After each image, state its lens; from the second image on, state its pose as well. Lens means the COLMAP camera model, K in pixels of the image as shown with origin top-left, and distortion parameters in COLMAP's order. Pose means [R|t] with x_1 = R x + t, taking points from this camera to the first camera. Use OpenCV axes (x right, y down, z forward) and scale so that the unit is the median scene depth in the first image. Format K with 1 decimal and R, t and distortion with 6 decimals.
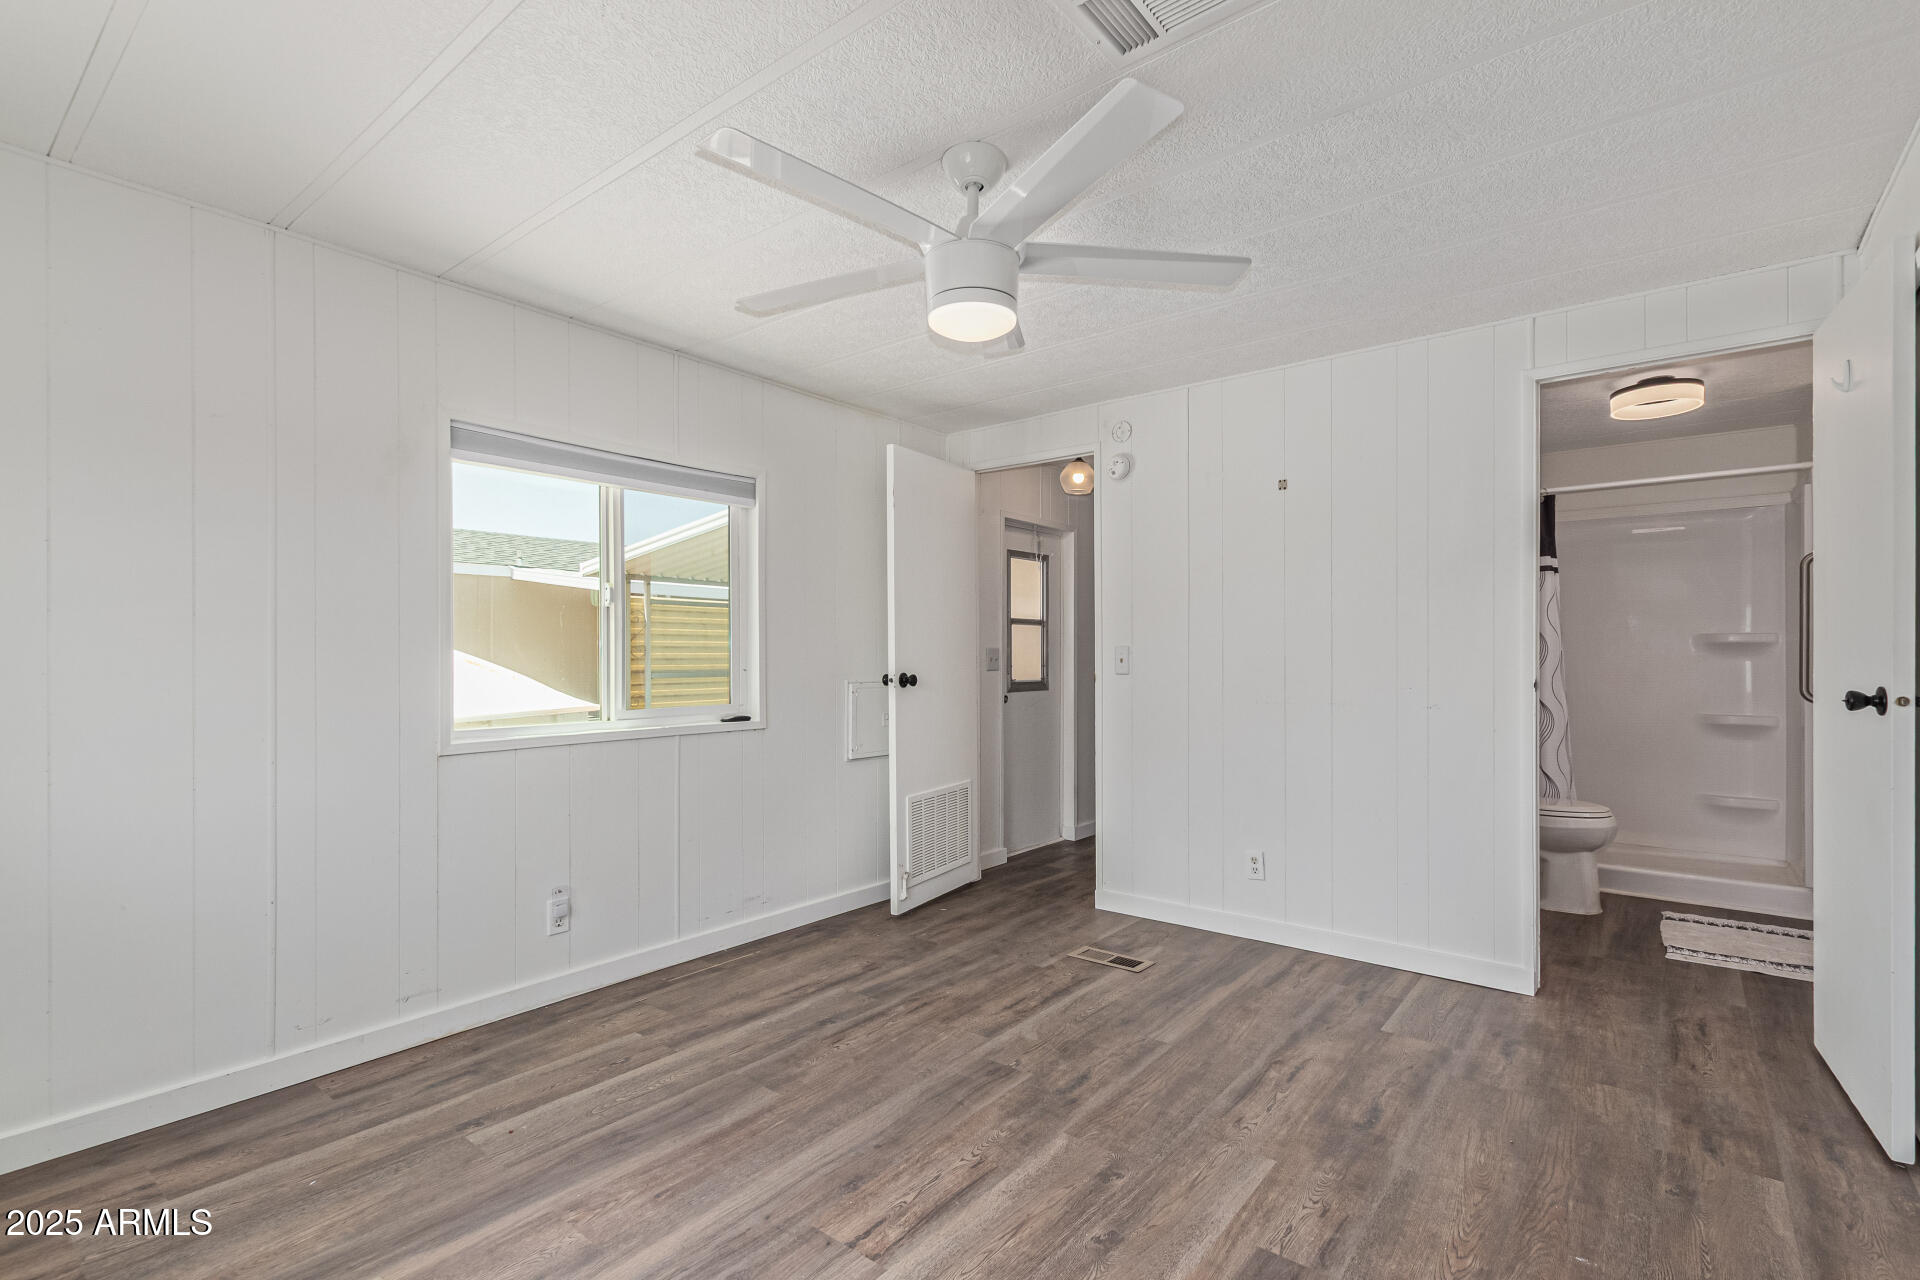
lens RADIAL K [[884.2, 0, 966.9], [0, 884.2, 663.0], [0, 0, 1]] dist [0.001791, -0.002256]
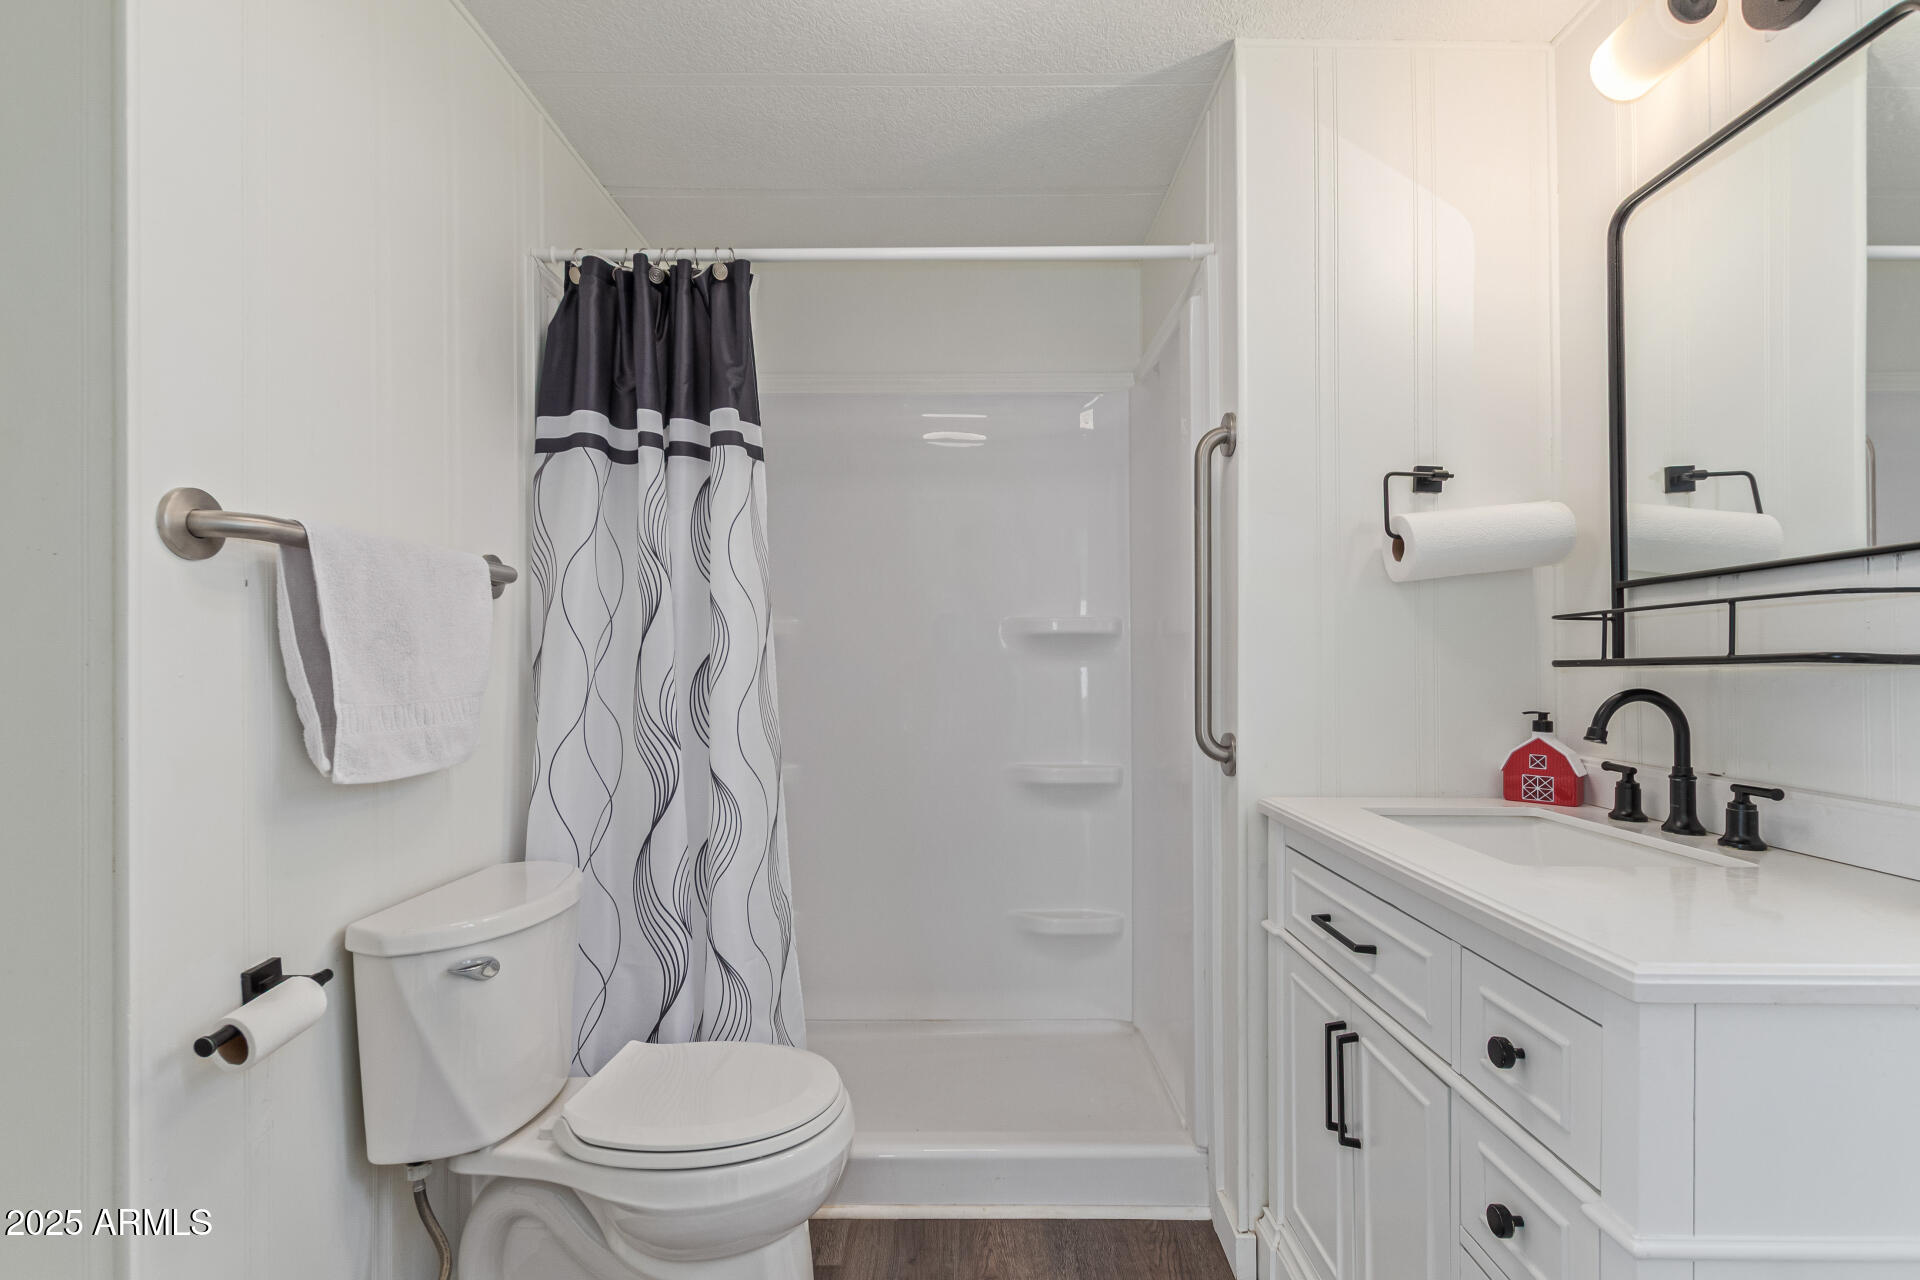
lens RADIAL K [[879.0, 0, 963.6], [0, 879.0, 657.6], [0, 0, 1]] dist [0.000272, -0.000065]
pose [[0.786505, 0.002581, 0.617578, 0.926333], [0.004677, 0.999938, -0.010136, -0.005552], [-0.617566, 0.010860, 0.786444, 1.167912]]
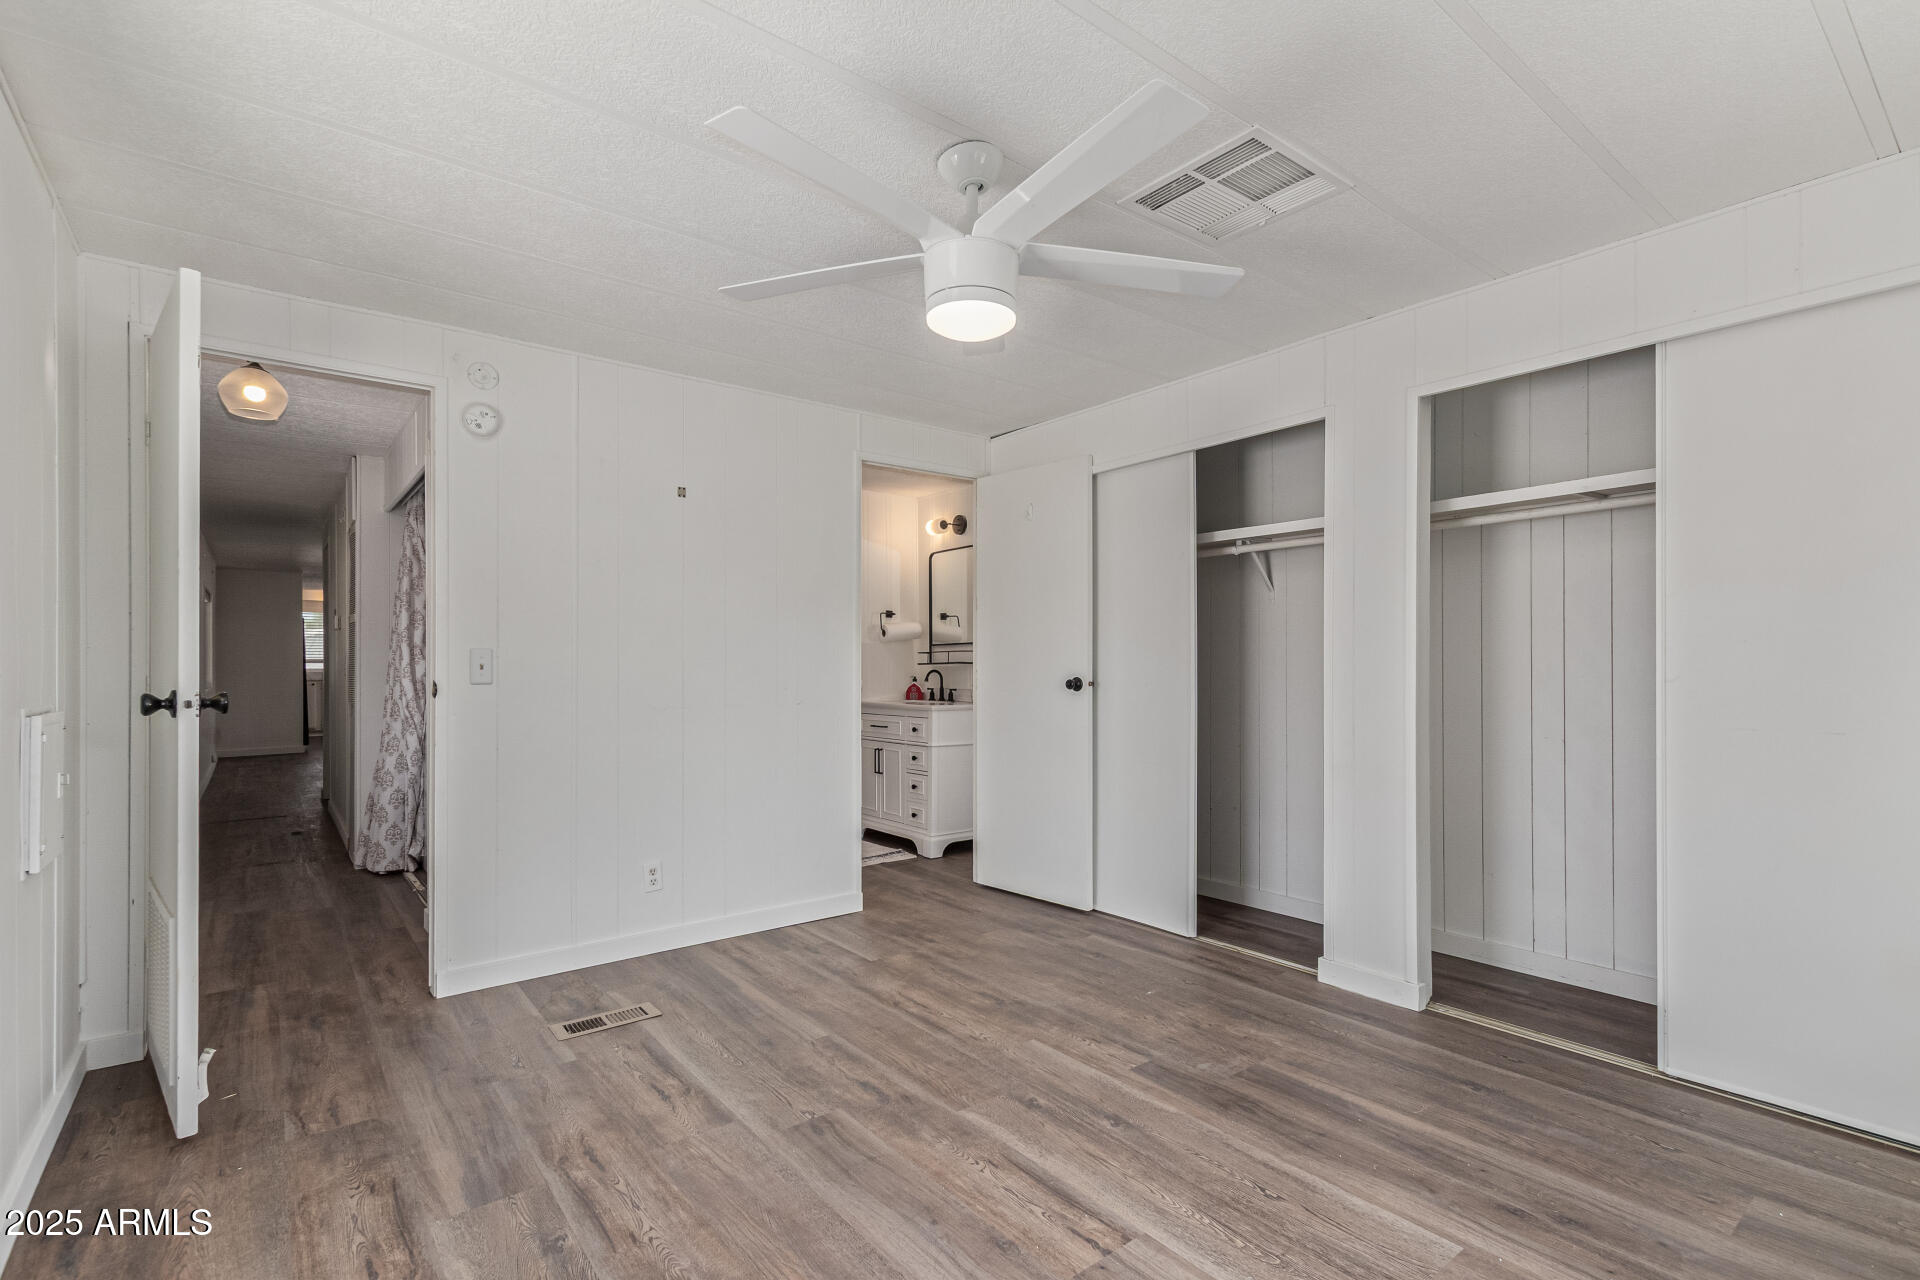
lens RADIAL K [[884.2, 0, 966.9], [0, 884.2, 663.0], [0, 0, 1]] dist [0.001791, -0.002256]
pose [[0.226440, 0.000040, 0.974025, -0.833593], [0.007385, 0.999971, -0.001758, -0.002879], [-0.973997, 0.007591, 0.226433, 0.677871]]
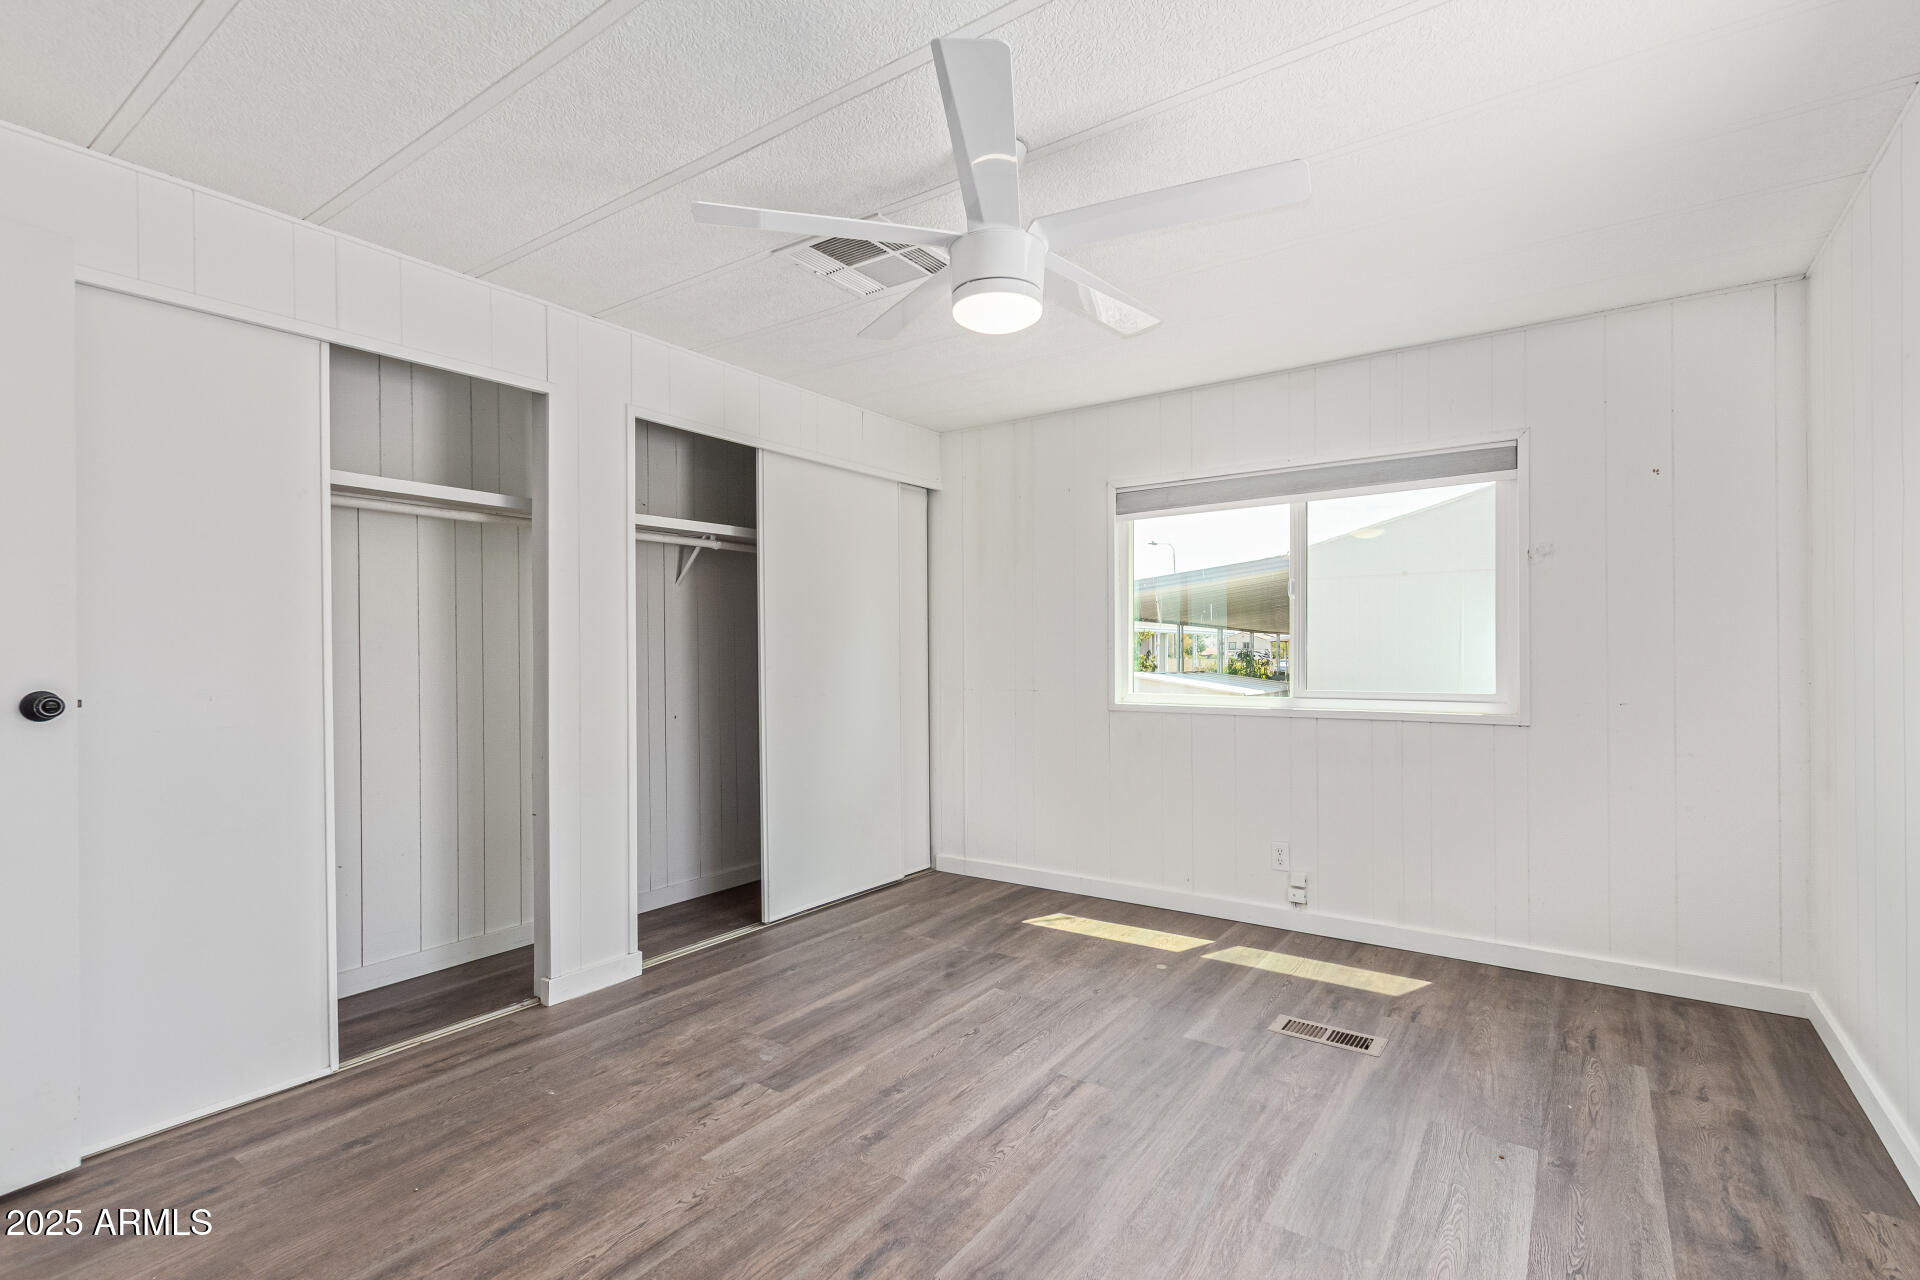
lens RADIAL K [[884.2, 0, 966.9], [0, 884.2, 663.0], [0, 0, 1]] dist [0.001791, -0.002256]
pose [[-0.998053, 0.009425, -0.061655, 0.090308], [0.008518, 0.999852, 0.014954, -0.008016], [0.061787, 0.014400, -0.997985, 1.721569]]
